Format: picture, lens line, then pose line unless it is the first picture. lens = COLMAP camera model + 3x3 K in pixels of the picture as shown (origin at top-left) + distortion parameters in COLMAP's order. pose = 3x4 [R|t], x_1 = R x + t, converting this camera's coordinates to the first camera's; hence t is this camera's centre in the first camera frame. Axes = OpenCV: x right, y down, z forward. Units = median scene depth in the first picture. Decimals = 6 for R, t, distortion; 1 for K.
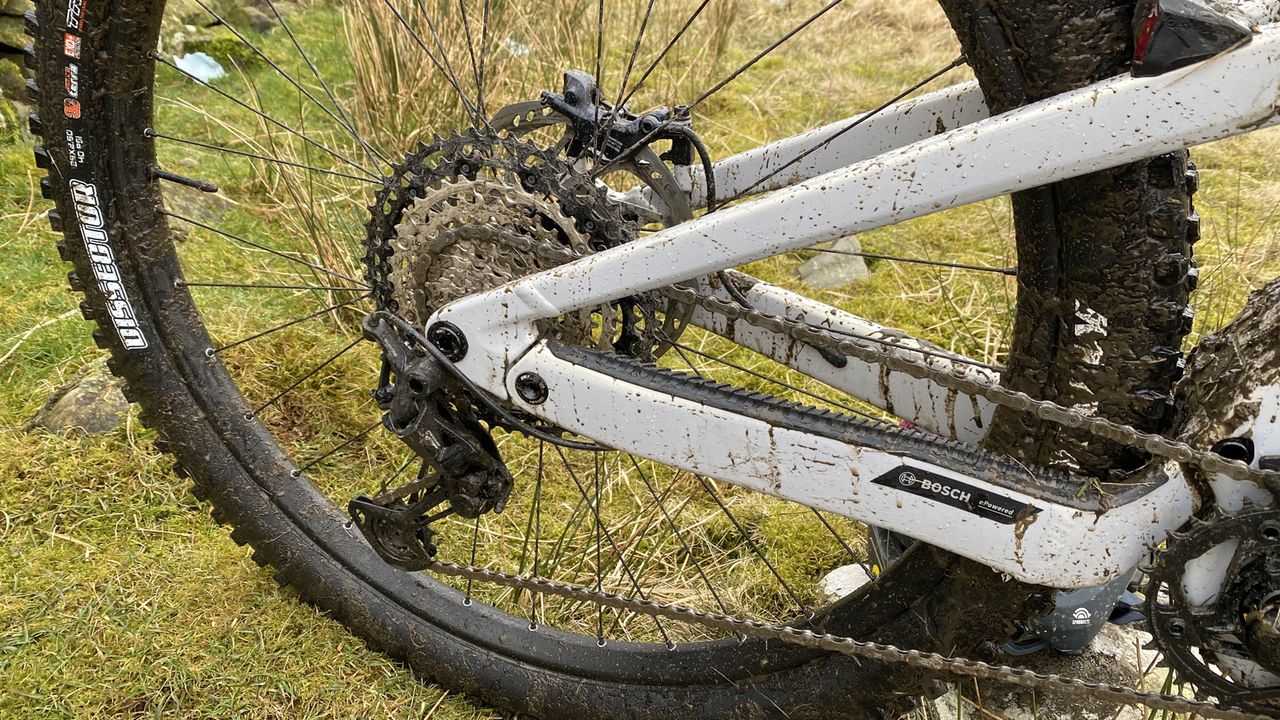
lens RADIAL K [[1009.1, 0, 696.1], [0, 1009.1, 359.0], [0, 0, 1]] dist [0.007143, 0.005443]
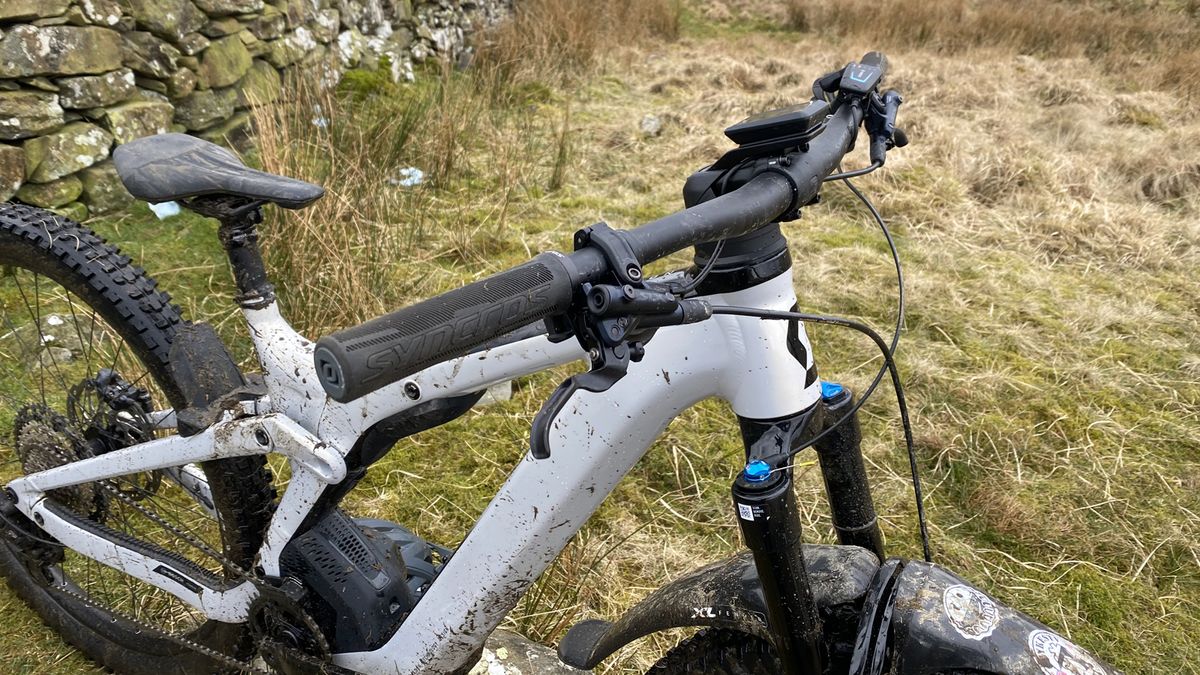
lens RADIAL K [[916.5, 0, 600.0], [0, 916.5, 337.5], [0, 0, 1]] dist [-0.006226, 0.002887]
pose [[0.992807, 0.050530, -0.108539, 1.415245], [-0.056206, 0.997172, -0.049888, -0.377357], [0.105712, 0.055629, 0.992840, -1.065772]]
